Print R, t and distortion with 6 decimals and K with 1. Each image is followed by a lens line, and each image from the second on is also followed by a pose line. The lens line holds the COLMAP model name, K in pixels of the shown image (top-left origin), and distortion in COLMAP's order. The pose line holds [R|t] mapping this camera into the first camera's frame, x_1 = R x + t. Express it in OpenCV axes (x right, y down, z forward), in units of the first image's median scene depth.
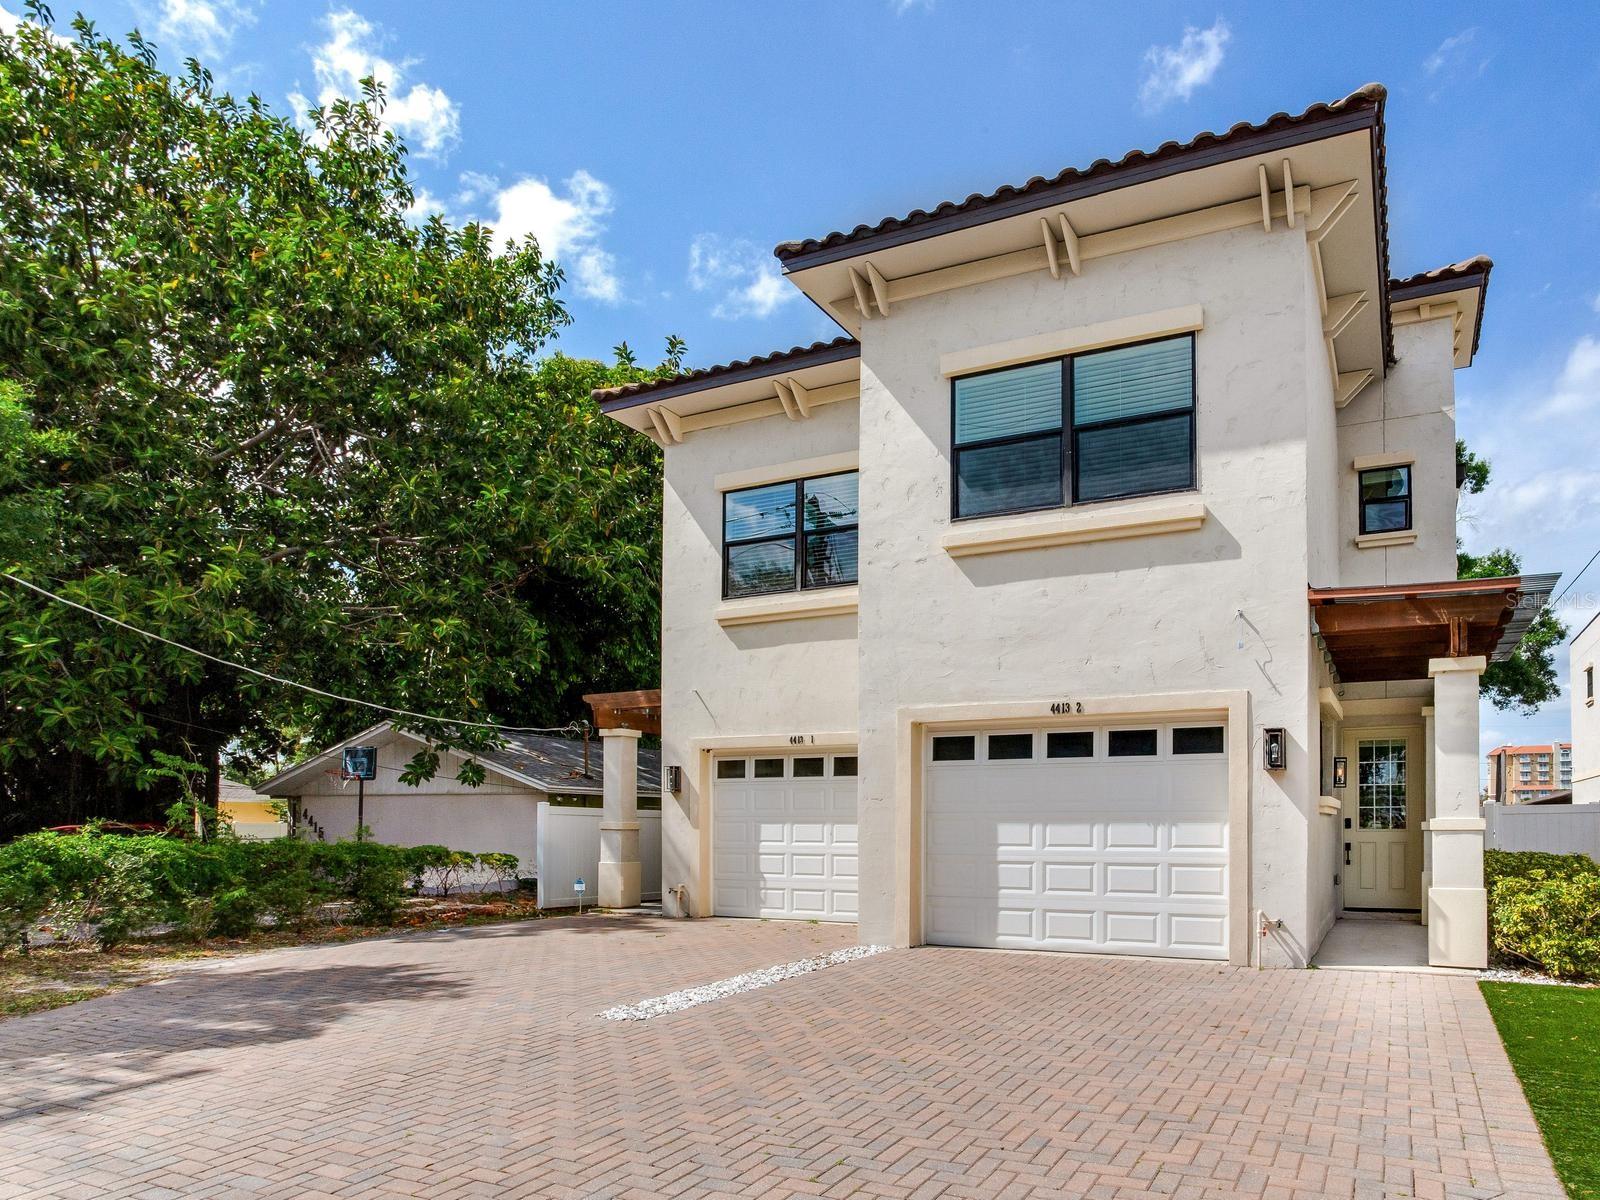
lens RADIAL K [[938.8, 0, 815.9], [0, 938.8, 598.8], [0, 0, 1]] dist [-0.048902, 0.033551]
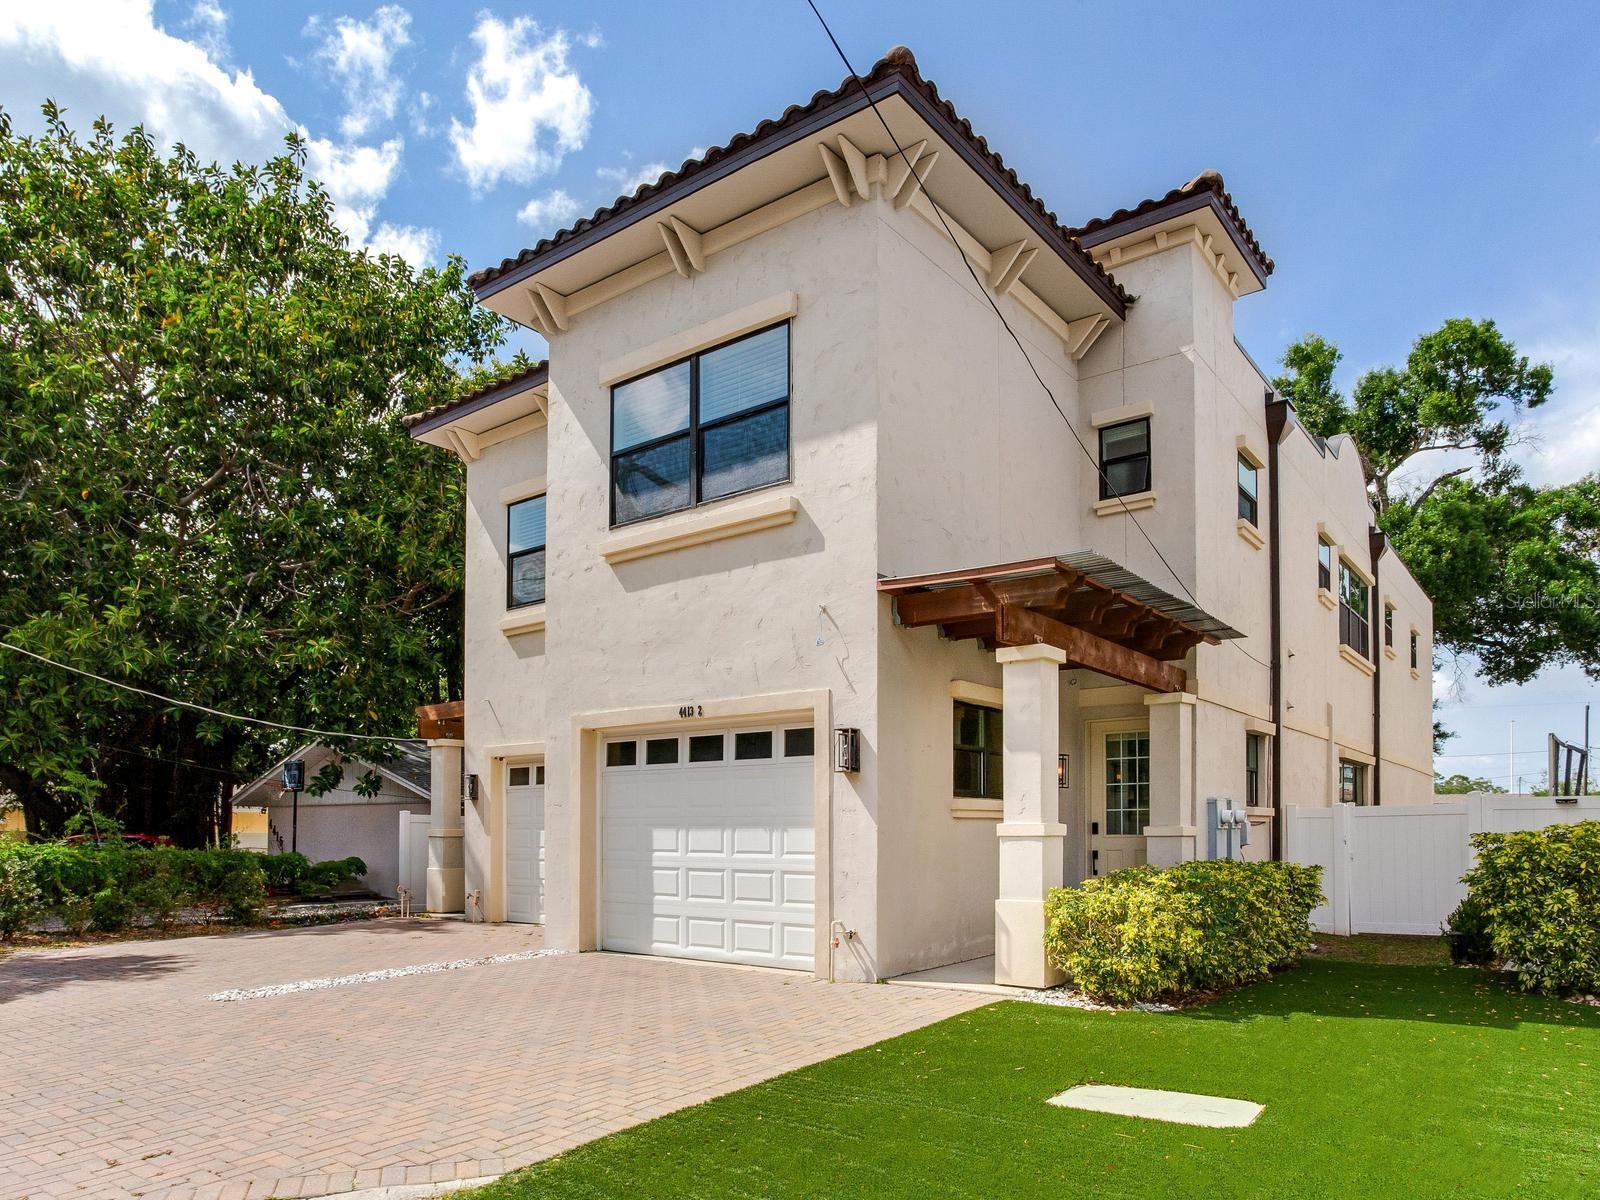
lens RADIAL K [[1077.6, 0, 801.1], [0, 1077.6, 541.6], [0, 0, 1]] dist [-0.028406, 0.001655]
pose [[0.965005, -0.073183, -0.251814, 0.649788], [0.065959, 0.997135, -0.037023, -0.012385], [0.253802, 0.019118, 0.967067, -0.074356]]
